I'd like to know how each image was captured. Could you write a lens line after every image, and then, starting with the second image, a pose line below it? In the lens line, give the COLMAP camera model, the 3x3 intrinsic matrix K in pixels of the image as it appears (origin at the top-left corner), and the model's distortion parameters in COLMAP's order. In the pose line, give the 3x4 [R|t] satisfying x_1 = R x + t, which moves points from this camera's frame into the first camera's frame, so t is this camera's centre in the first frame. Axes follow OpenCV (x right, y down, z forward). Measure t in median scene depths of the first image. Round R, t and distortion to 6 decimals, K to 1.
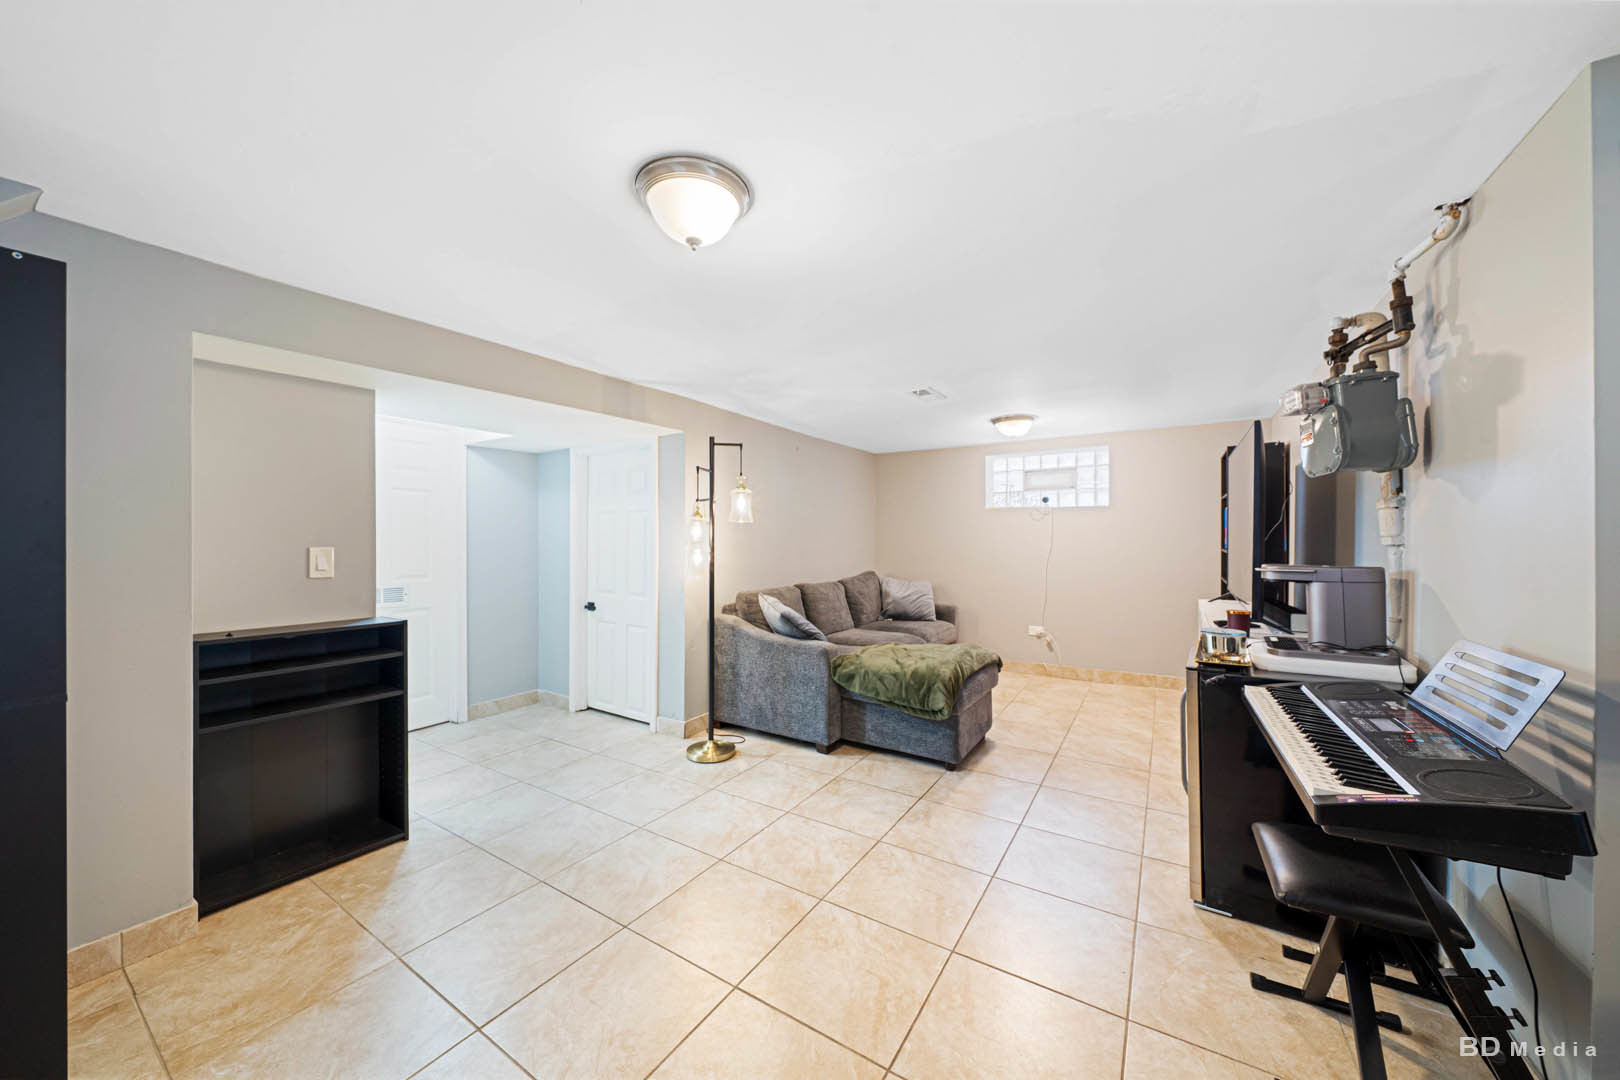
lens RADIAL K [[563.2, 0, 806.5], [0, 563.2, 539.4], [0, 0, 1]] dist [-0.005558, -0.000148]
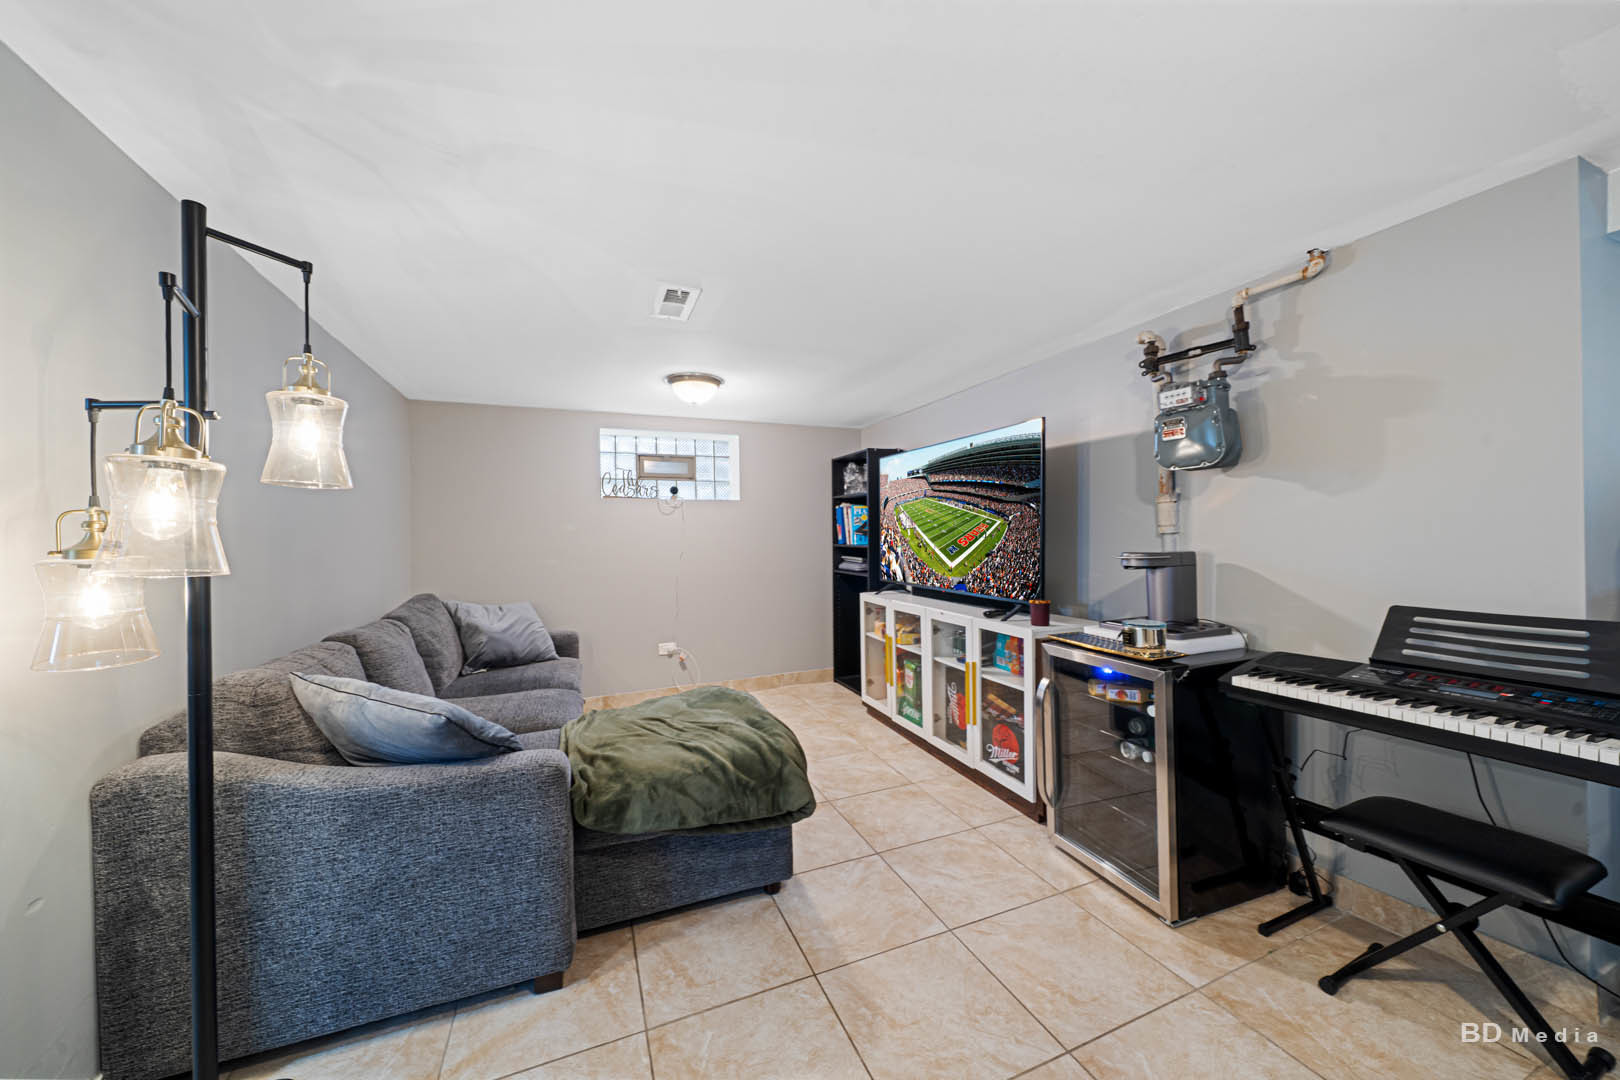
lens RADIAL K [[563.2, 0, 809.6], [0, 563.2, 538.5], [0, 0, 1]] dist [-0.005558, -0.000148]
pose [[0.575413, -0.007598, 0.817828, -0.211695], [0.013960, 0.999902, -0.000533, 0.006673], [-0.817744, 0.011723, 0.575463, 0.515997]]
